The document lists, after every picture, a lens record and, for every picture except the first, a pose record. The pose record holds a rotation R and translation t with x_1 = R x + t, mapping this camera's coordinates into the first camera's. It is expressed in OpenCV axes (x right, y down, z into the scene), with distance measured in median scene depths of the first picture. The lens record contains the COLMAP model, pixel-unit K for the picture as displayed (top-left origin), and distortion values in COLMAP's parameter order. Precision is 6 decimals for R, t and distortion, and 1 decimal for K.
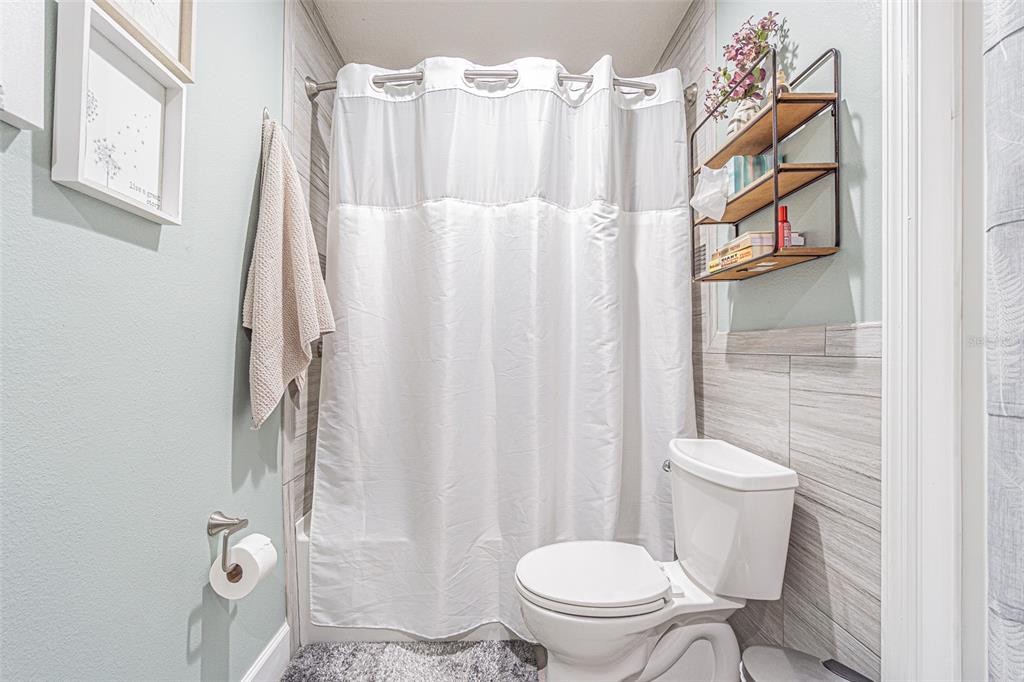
lens RADIAL K [[444.6, 0, 507.2], [0, 444.6, 347.2], [0, 0, 1]] dist [-0.005853, -0.001395]
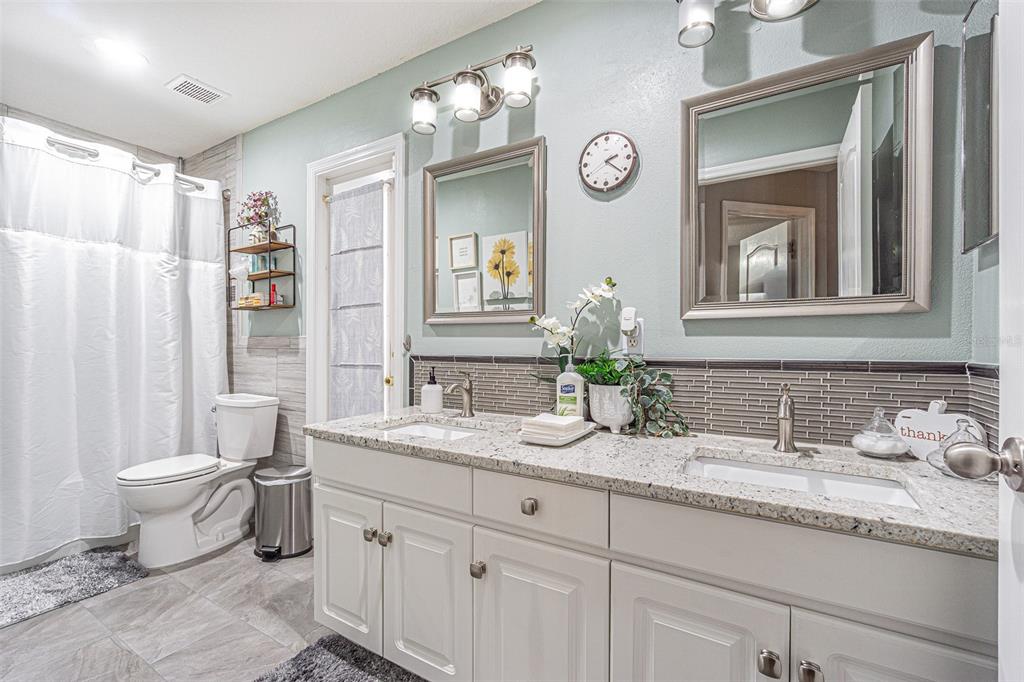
lens RADIAL K [[444.6, 0, 509.5], [0, 444.6, 347.1], [0, 0, 1]] dist [-0.005853, -0.001395]
pose [[0.543449, -0.000526, 0.839442, -0.468020], [-0.007242, 0.999960, 0.005314, -0.007754], [-0.839411, -0.008967, 0.543423, -0.930513]]
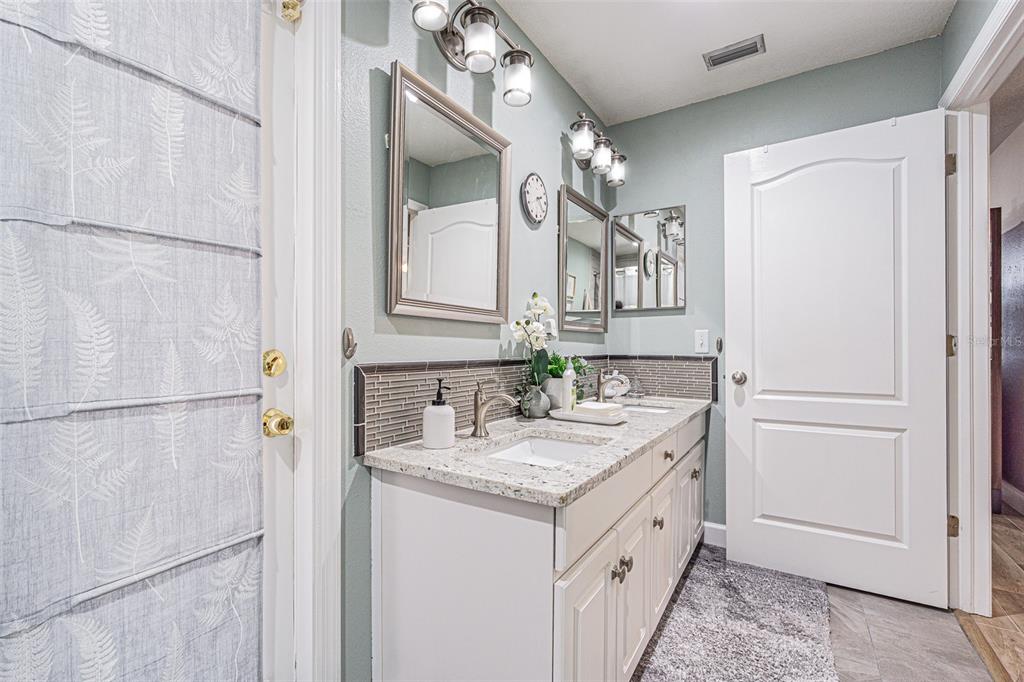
lens RADIAL K [[444.6, 0, 511.1], [0, 444.6, 346.6], [0, 0, 1]] dist [-0.005853, -0.001395]
pose [[-0.823808, 0.003641, 0.566857, -0.132753], [-0.001494, 0.999962, -0.008594, 0.000546], [-0.566867, -0.007927, -0.823771, 0.554343]]
